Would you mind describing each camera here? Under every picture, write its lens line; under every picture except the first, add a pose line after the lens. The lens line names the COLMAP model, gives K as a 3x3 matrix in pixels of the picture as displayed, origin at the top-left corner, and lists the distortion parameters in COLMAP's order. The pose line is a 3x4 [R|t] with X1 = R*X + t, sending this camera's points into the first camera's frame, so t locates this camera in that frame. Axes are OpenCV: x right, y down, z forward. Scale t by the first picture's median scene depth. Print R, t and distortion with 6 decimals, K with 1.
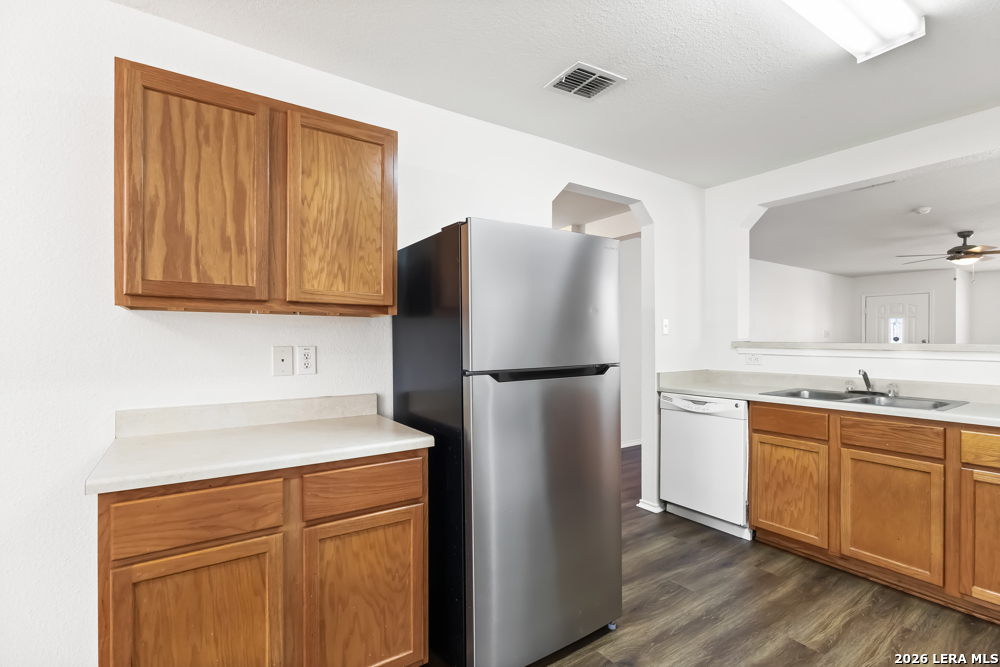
lens RADIAL K [[462.6, 0, 503.4], [0, 462.6, 338.4], [0, 0, 1]] dist [0.000978, 0.000869]
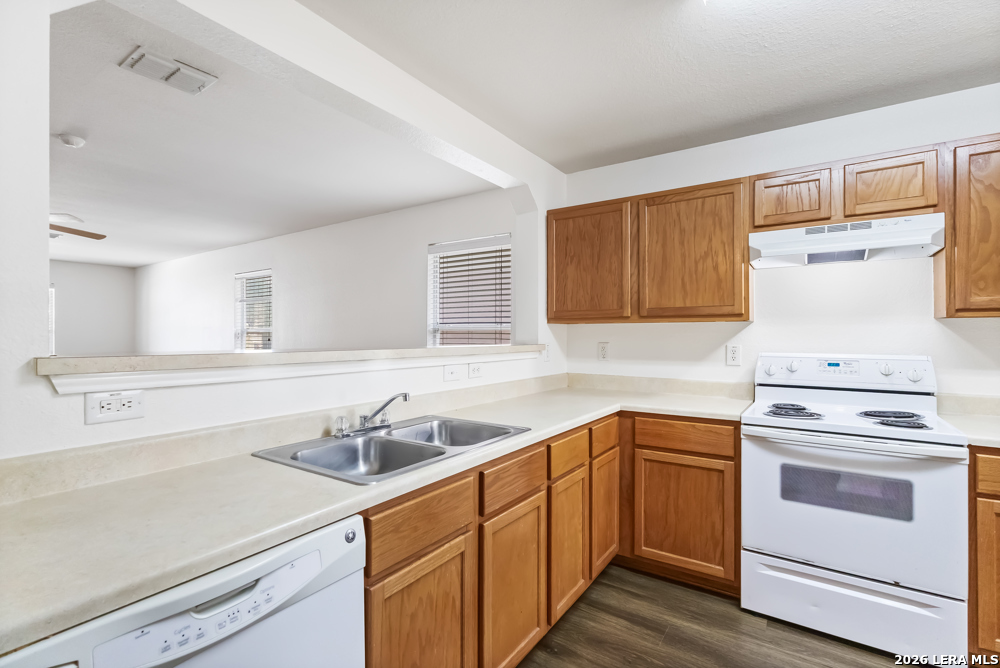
lens RADIAL K [[462.6, 0, 498.4], [0, 462.6, 339.5], [0, 0, 1]] dist [0.000978, 0.000869]
pose [[-0.354678, -0.006827, 0.934963, 0.214932], [-0.000335, 0.999974, 0.007175, -0.011860], [-0.934988, 0.002231, -0.354671, 1.623095]]
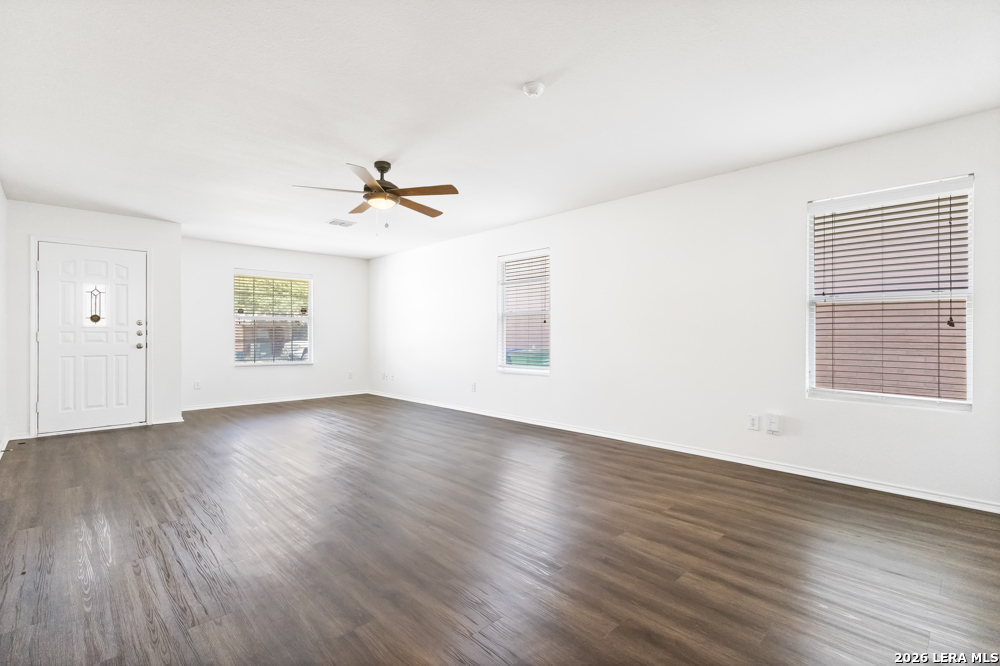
lens RADIAL K [[462.6, 0, 500.1], [0, 462.6, 330.7], [0, 0, 1]] dist [0.000978, 0.000869]
pose [[-0.158941, 0.008651, 0.987250, 0.793740], [-0.002035, 0.999957, -0.009090, 0.102499], [-0.987286, -0.003454, -0.158917, 2.780655]]
